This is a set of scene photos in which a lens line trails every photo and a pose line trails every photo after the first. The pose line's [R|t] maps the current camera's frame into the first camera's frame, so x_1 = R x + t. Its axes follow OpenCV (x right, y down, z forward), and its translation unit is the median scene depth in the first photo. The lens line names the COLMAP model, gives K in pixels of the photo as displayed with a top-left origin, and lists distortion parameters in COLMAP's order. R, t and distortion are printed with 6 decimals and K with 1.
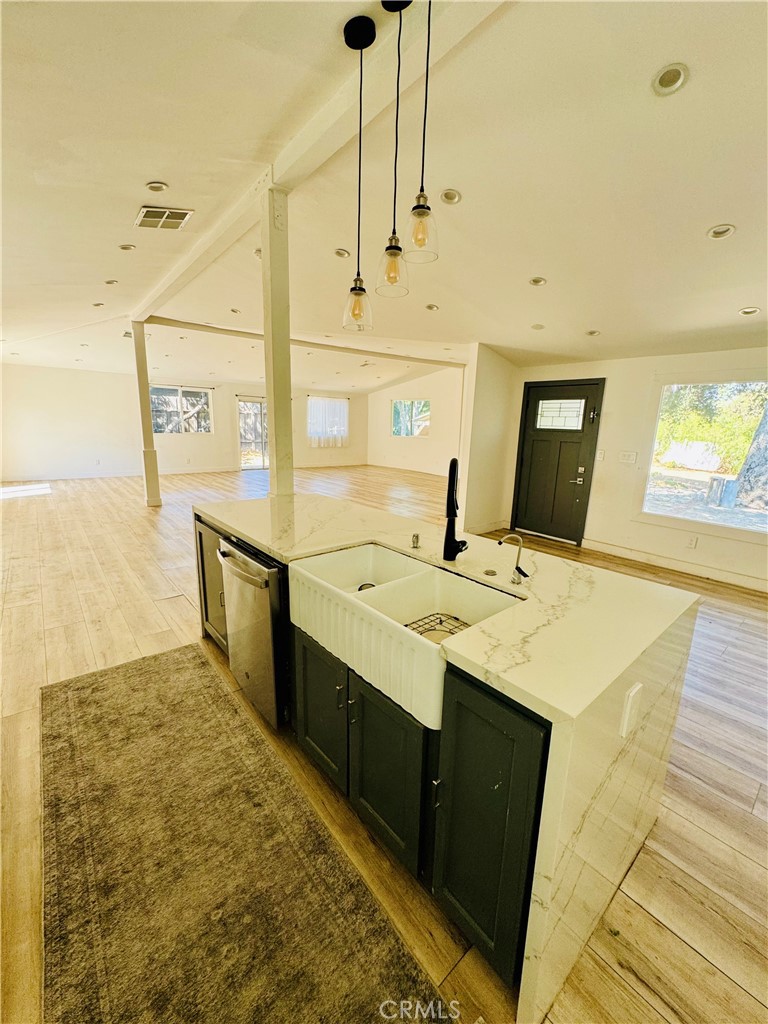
lens RADIAL K [[409.9, 0, 385.3], [0, 409.9, 512.0], [0, 0, 1]] dist [-0.003042, -0.000369]
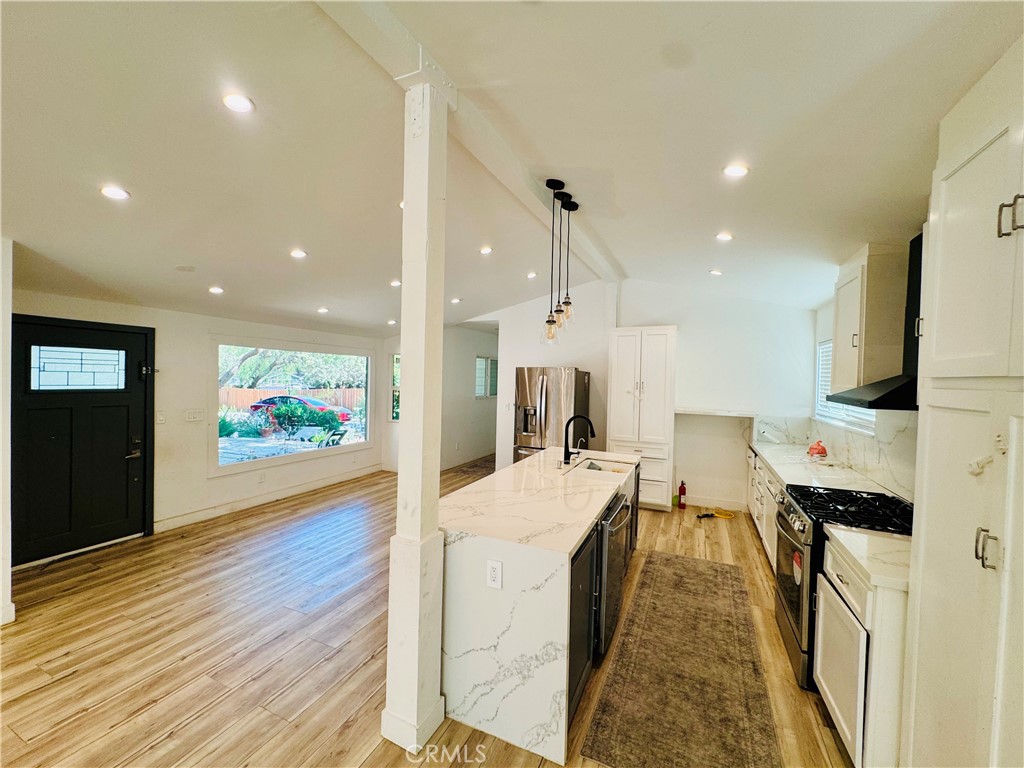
lens RADIAL K [[409.9, 0, 511.4], [0, 409.9, 384.7], [0, 0, 1]] dist [-0.003042, -0.000369]
pose [[-0.428750, -0.054710, 0.901765, -0.611392], [0.154257, 0.979073, 0.132743, -0.232739], [-0.890156, 0.196017, -0.411338, 0.785765]]
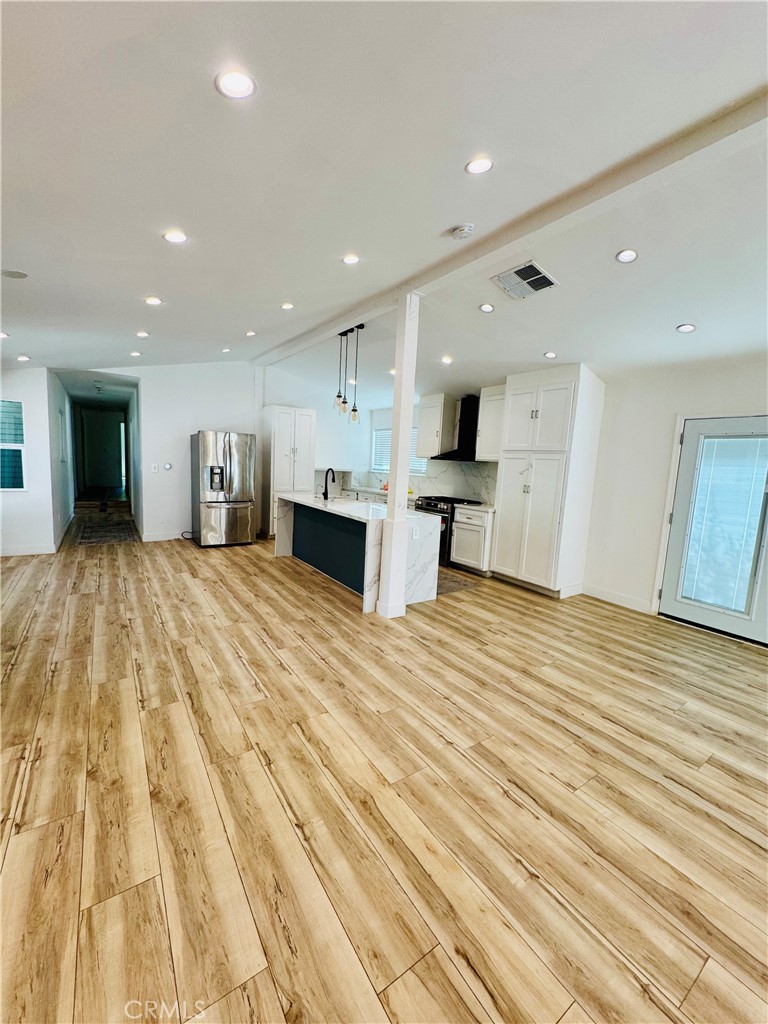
lens RADIAL K [[409.9, 0, 381.2], [0, 409.9, 512.6], [0, 0, 1]] dist [-0.003042, -0.000369]
pose [[-0.991141, -0.088550, 0.098991, -0.235041], [-0.051702, 0.943763, 0.326556, -0.339959], [-0.122341, 0.318545, -0.939980, 1.570290]]
